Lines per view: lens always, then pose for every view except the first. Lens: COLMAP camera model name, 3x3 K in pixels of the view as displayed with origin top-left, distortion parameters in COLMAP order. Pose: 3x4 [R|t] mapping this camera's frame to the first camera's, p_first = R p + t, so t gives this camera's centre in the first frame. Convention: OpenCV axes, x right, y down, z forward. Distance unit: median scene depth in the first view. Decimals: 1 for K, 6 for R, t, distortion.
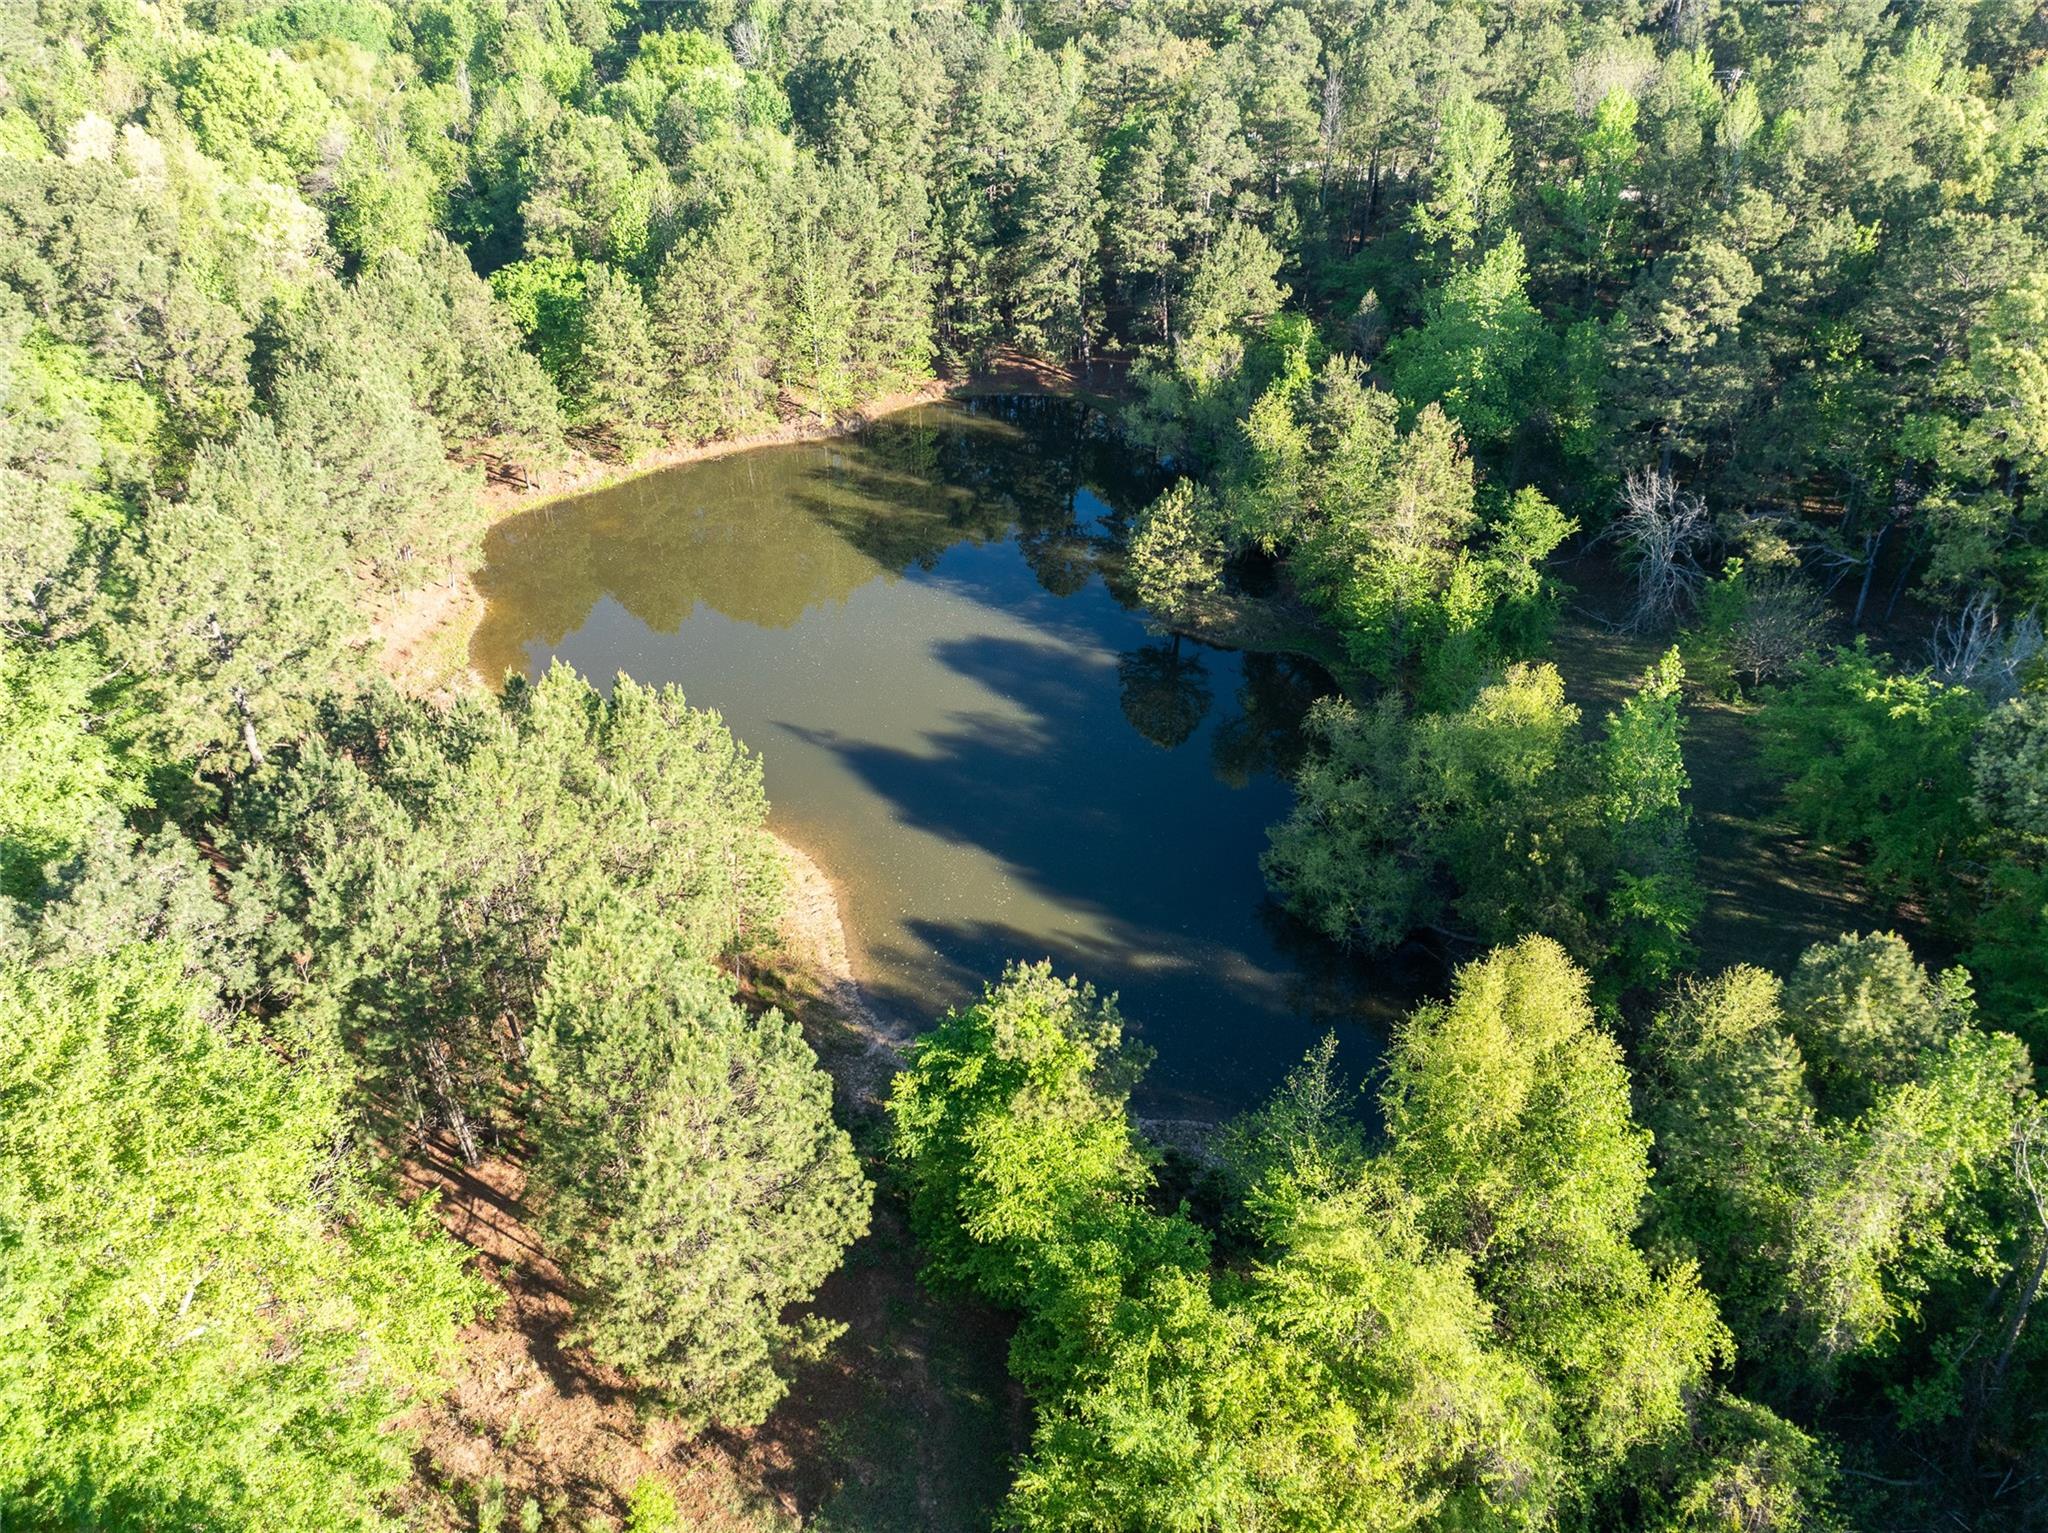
lens RADIAL K [[1440.7, 0, 1025.3], [0, 1440.7, 771.8], [0, 0, 1]] dist [-0.001417, -0.007644]
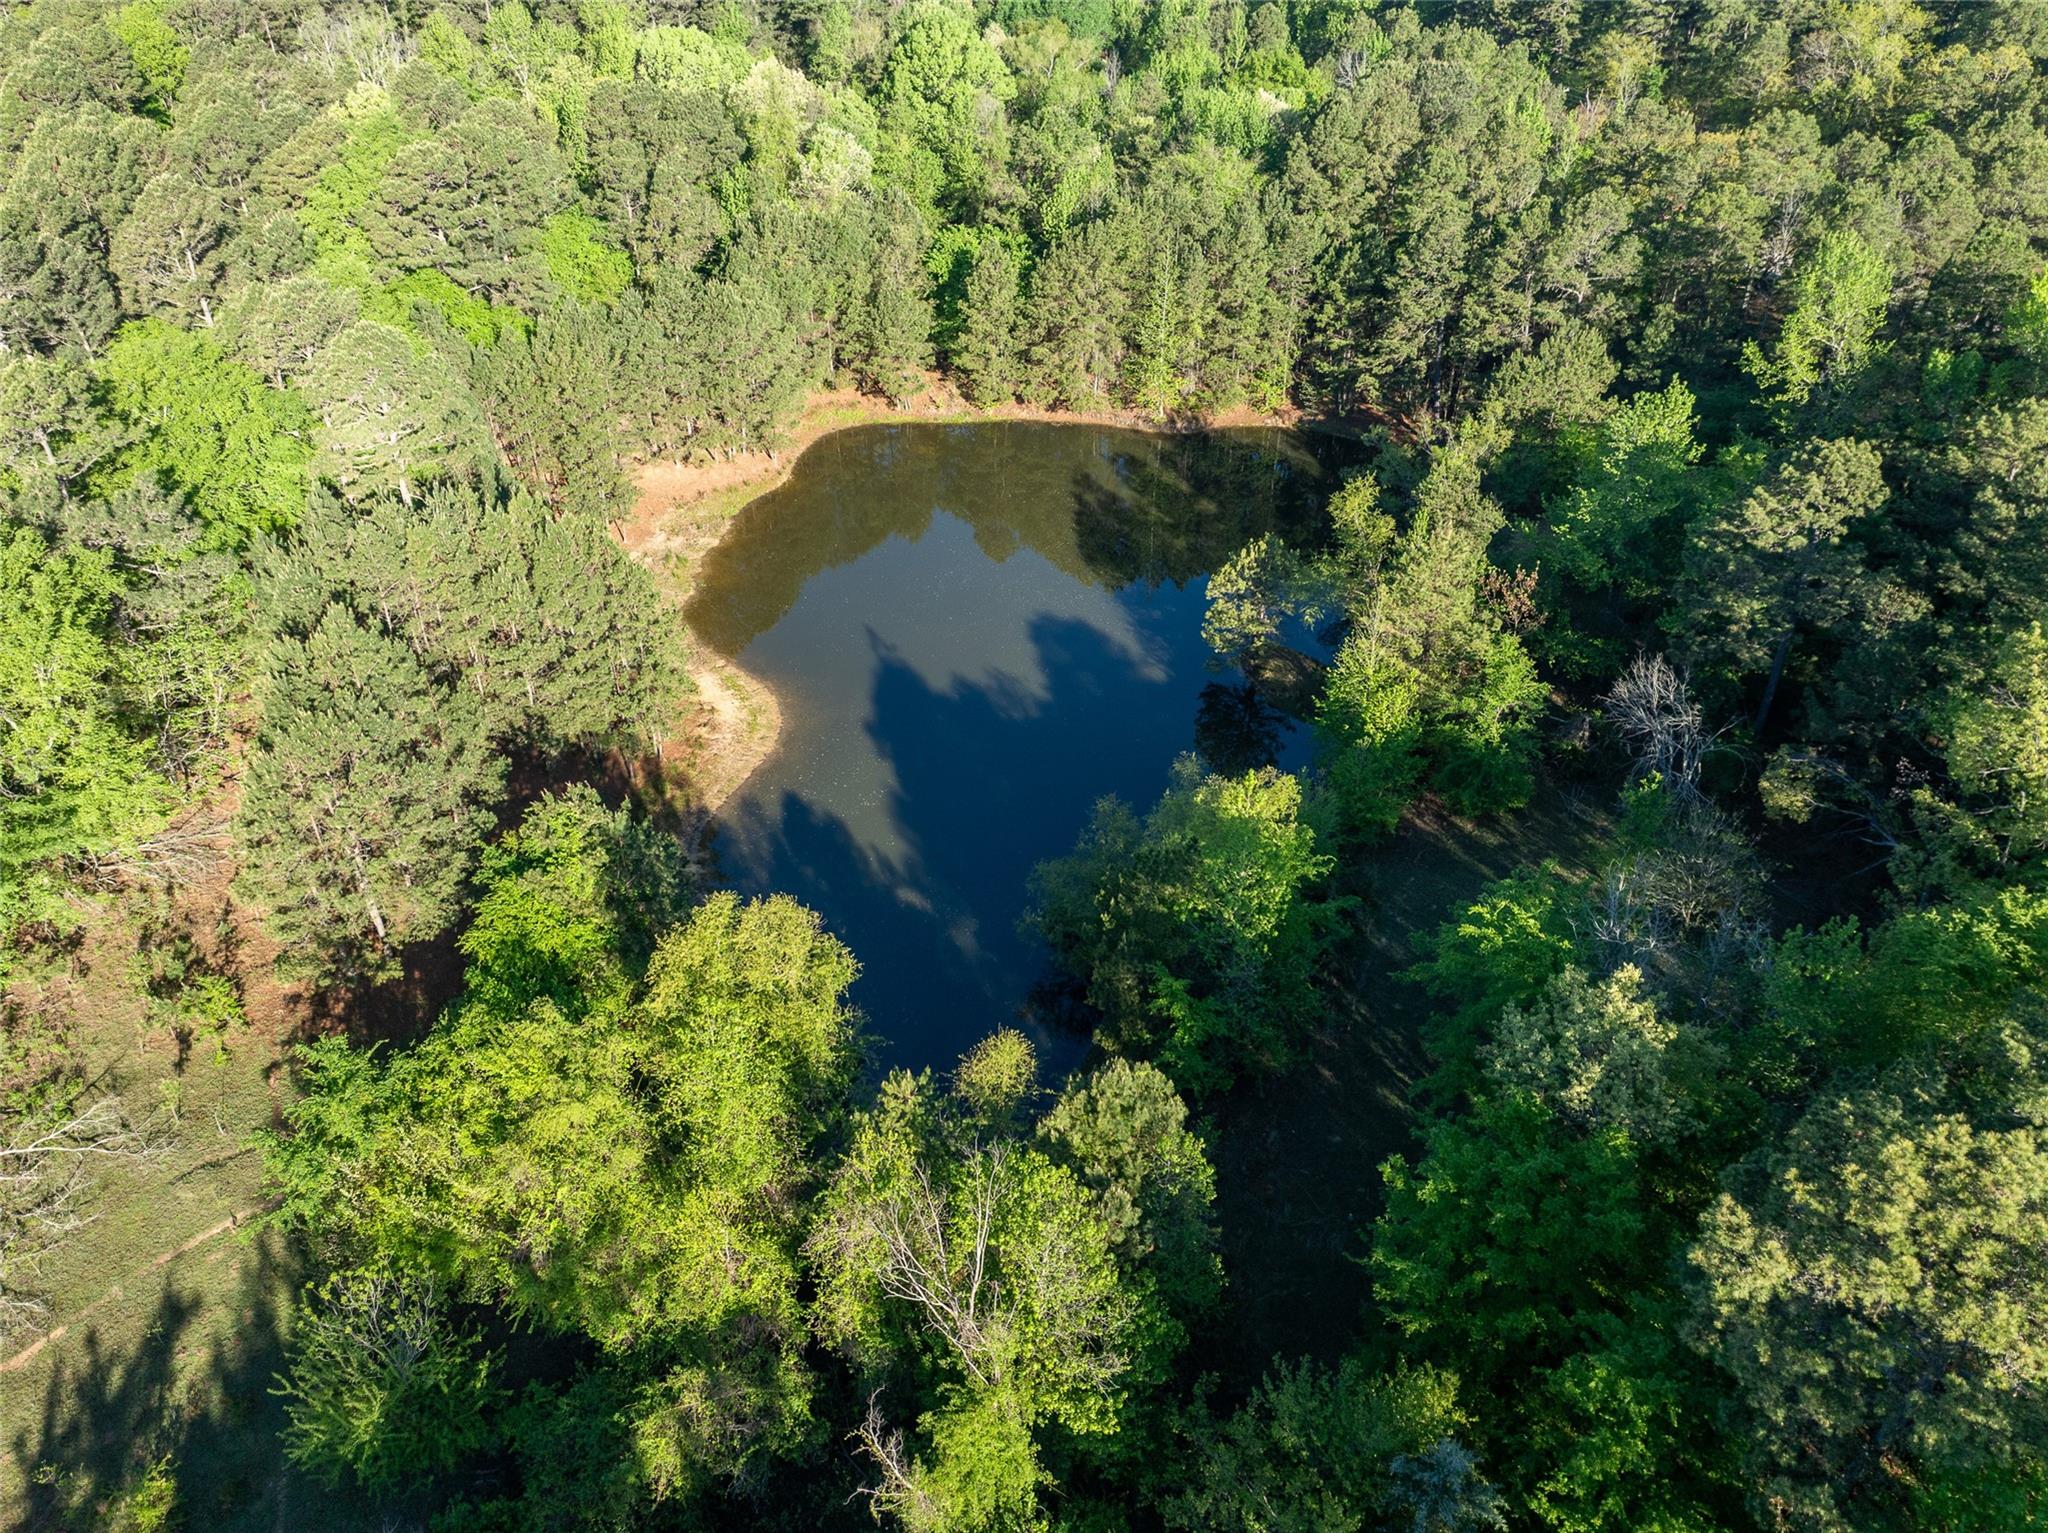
lens RADIAL K [[1440.7, 0, 1027.3], [0, 1440.7, 762.5], [0, 0, 1]] dist [-0.001417, -0.007644]
pose [[0.800133, 0.358301, -0.481049, 0.410971], [-0.359201, 0.928502, 0.094116, -0.066384], [0.480377, 0.097488, 0.871627, 0.018404]]
